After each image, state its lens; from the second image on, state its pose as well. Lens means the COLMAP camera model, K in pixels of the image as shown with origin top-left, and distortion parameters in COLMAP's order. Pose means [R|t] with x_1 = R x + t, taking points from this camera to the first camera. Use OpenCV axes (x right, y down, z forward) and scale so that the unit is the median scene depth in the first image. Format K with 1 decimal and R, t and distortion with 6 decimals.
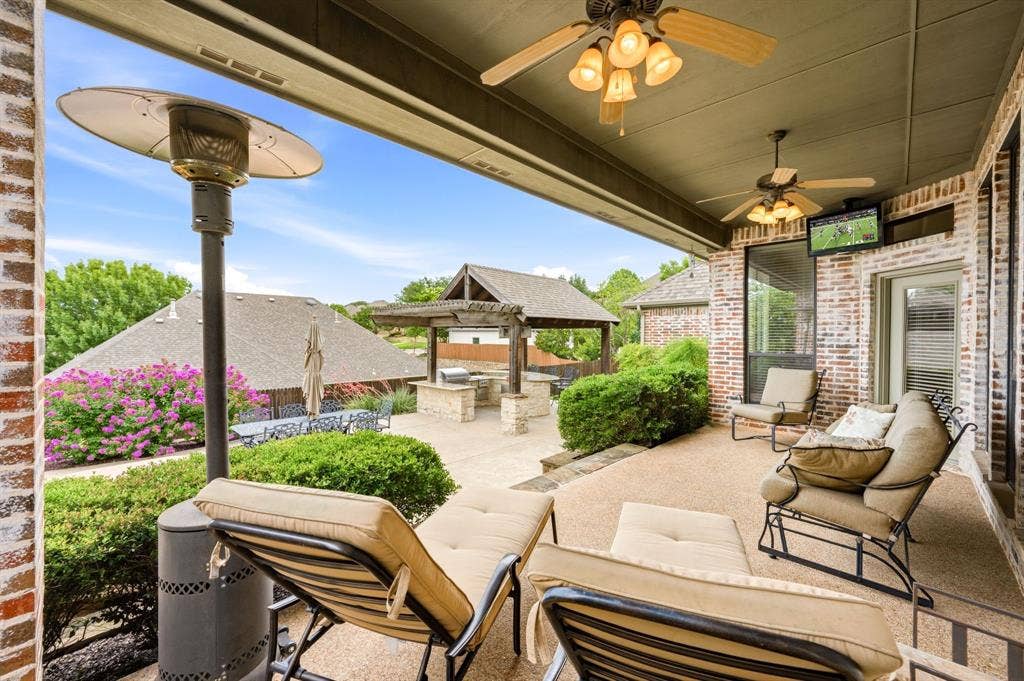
lens RADIAL K [[403.3, 0, 516.9], [0, 403.3, 336.0], [0, 0, 1]] dist [-0.002571, -0.001340]
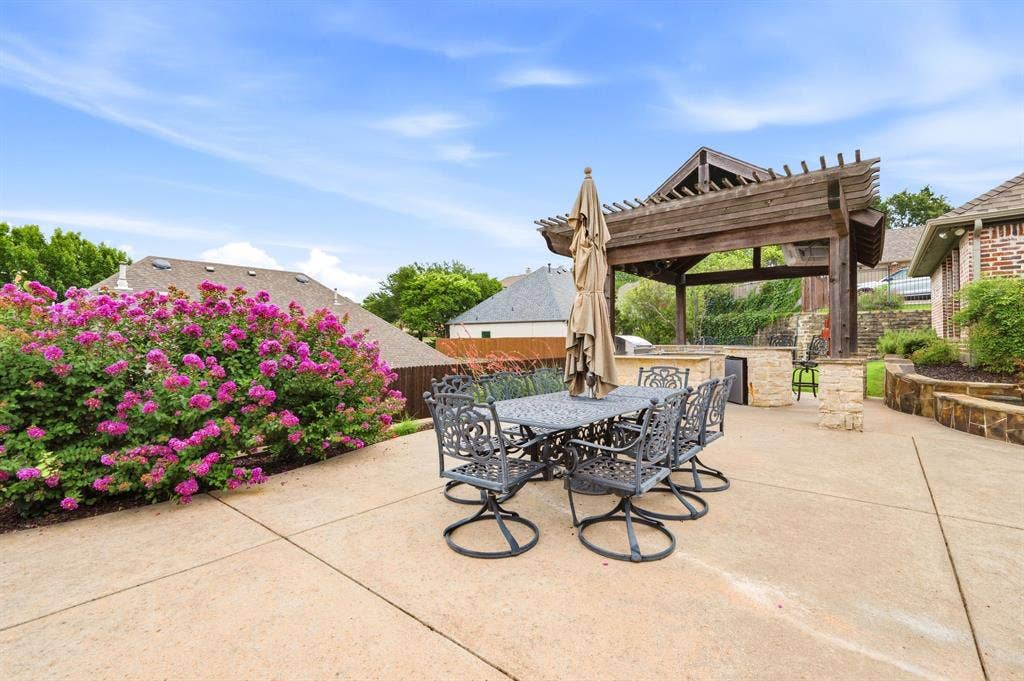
lens RADIAL K [[436.5, 0, 508.0], [0, 436.5, 336.8], [0, 0, 1]] dist [-0.002032, 0.000915]
pose [[0.997890, -0.006670, 0.064582, -0.453995], [0.007414, 0.999909, -0.011276, 0.104196], [-0.064501, 0.011731, 0.997849, 0.377491]]
